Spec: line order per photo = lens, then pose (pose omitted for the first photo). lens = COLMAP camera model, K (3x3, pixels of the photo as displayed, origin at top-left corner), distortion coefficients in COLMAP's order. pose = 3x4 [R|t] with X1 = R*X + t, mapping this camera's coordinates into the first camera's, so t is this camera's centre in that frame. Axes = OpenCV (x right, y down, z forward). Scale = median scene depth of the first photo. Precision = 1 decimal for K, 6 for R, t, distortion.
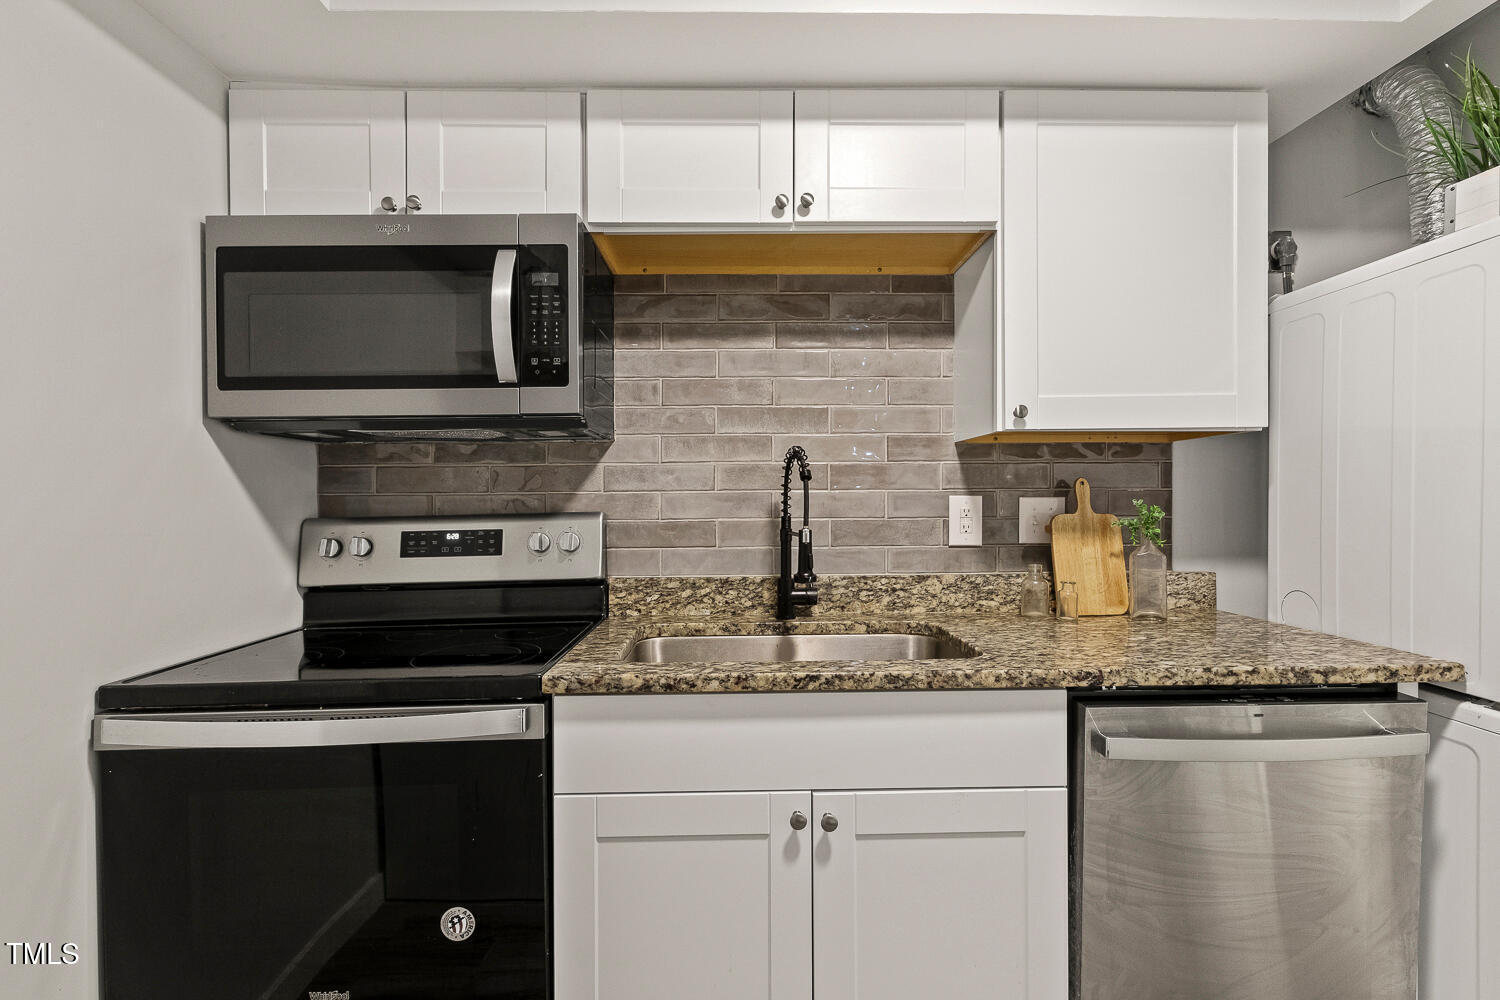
lens RADIAL K [[692.5, 0, 749.2], [0, 692.5, 500.8], [0, 0, 1]] dist [0.005710, -0.007074]
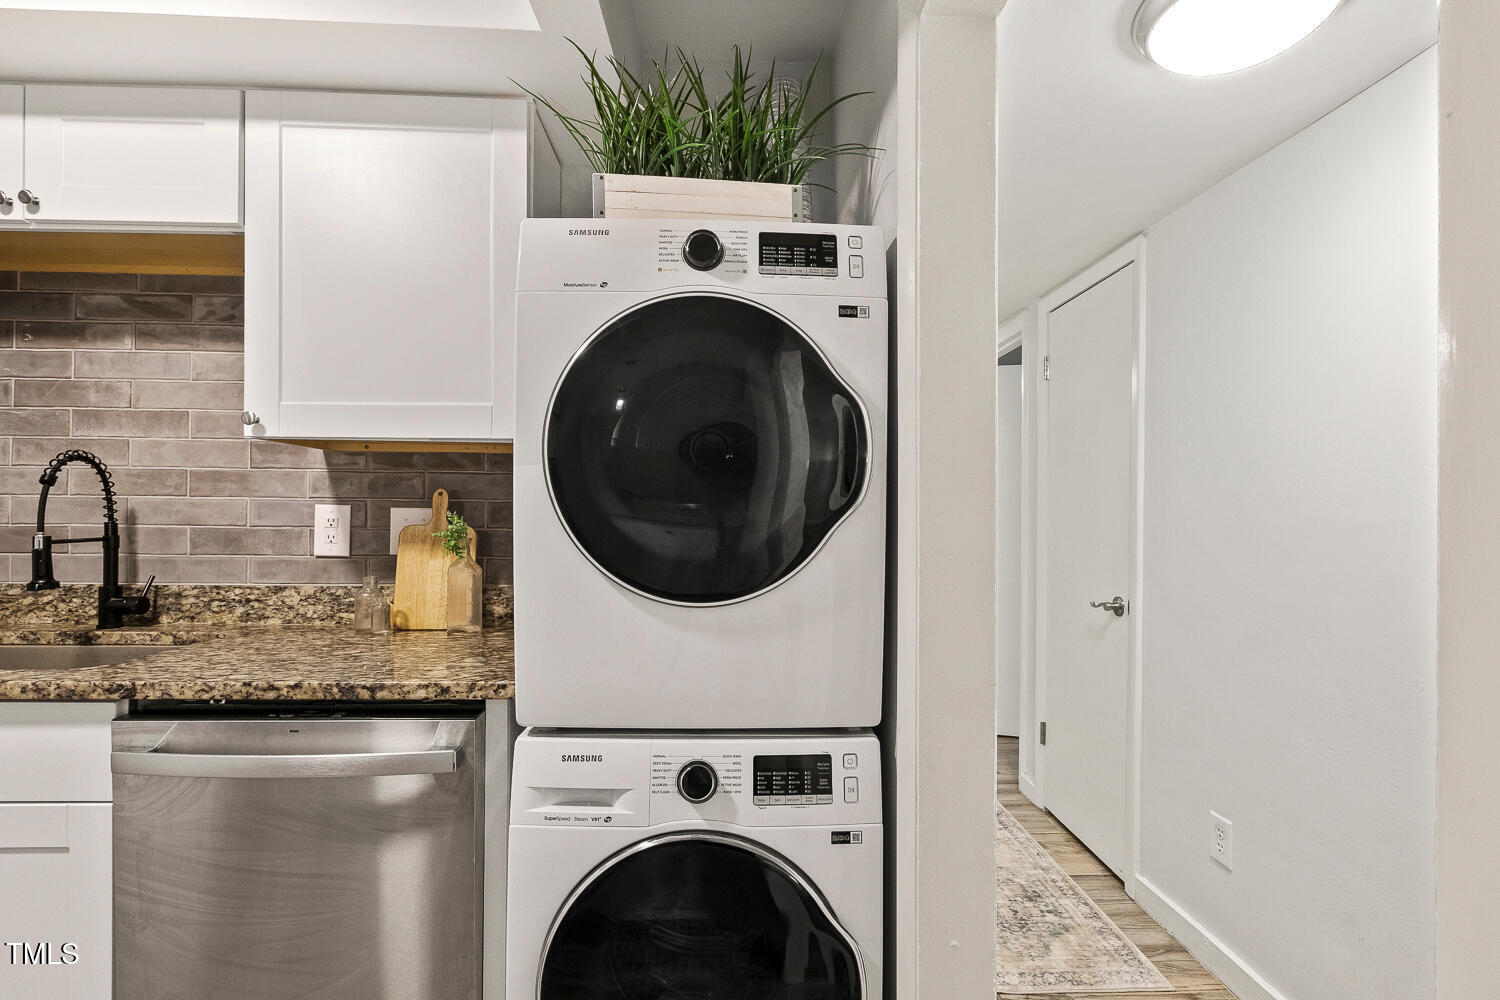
lens RADIAL K [[692.5, 0, 760.9], [0, 692.5, 513.6], [0, 0, 1]] dist [0.005710, -0.007074]
pose [[0.999424, 0.017873, 0.028831, 0.918355], [-0.017818, 0.999839, -0.002157, -0.004104], [-0.028865, 0.001642, 0.999582, 0.003460]]
